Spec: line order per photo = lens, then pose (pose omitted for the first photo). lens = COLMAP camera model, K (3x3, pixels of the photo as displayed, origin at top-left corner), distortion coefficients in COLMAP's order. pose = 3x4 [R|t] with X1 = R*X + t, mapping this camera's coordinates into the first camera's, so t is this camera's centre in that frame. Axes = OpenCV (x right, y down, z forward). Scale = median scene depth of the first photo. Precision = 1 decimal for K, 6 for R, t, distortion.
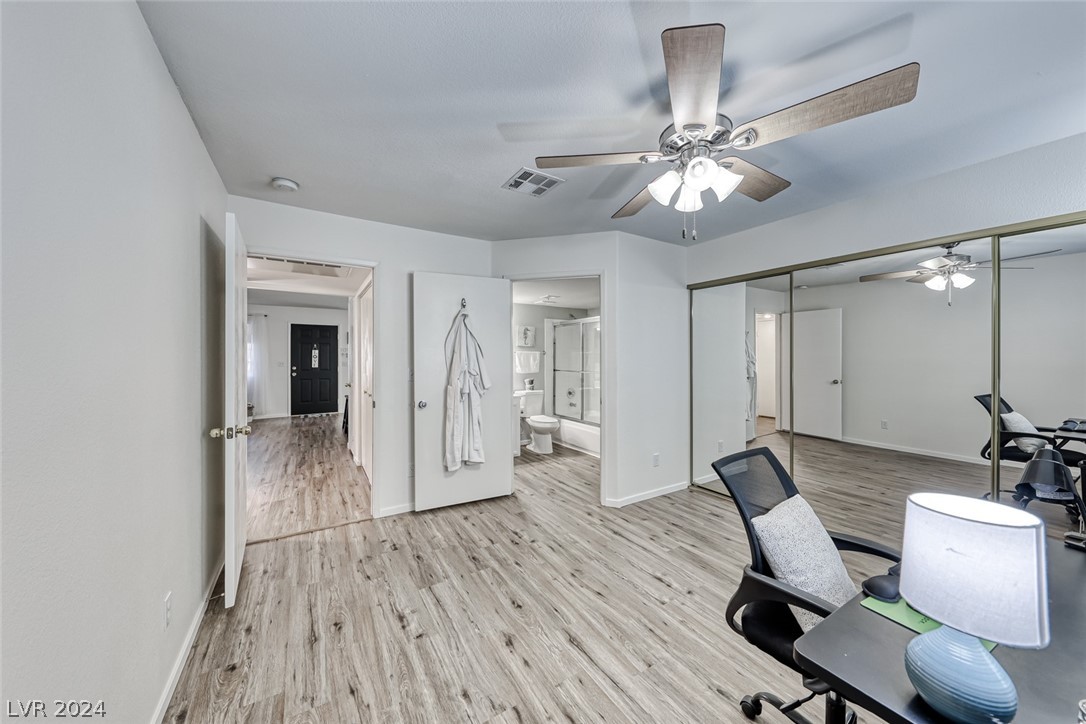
lens RADIAL K [[379.0, 0, 540.8], [0, 379.0, 359.2], [0, 0, 1]] dist [0.000285, -0.000250]
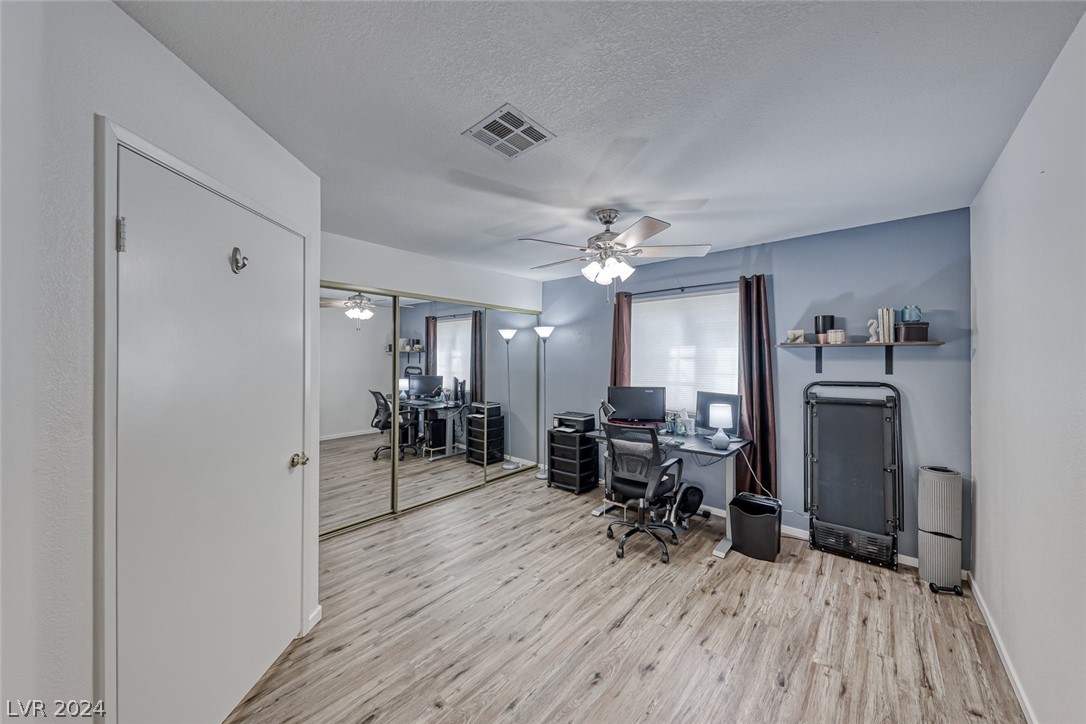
lens RADIAL K [[379.0, 0, 540.8], [0, 379.0, 359.2], [0, 0, 1]] dist [0.000285, -0.000250]
pose [[-0.290798, -0.011426, 0.956716, -0.903349], [0.007819, 0.999867, 0.014317, -0.088284], [-0.956752, 0.011644, -0.290670, 1.474038]]
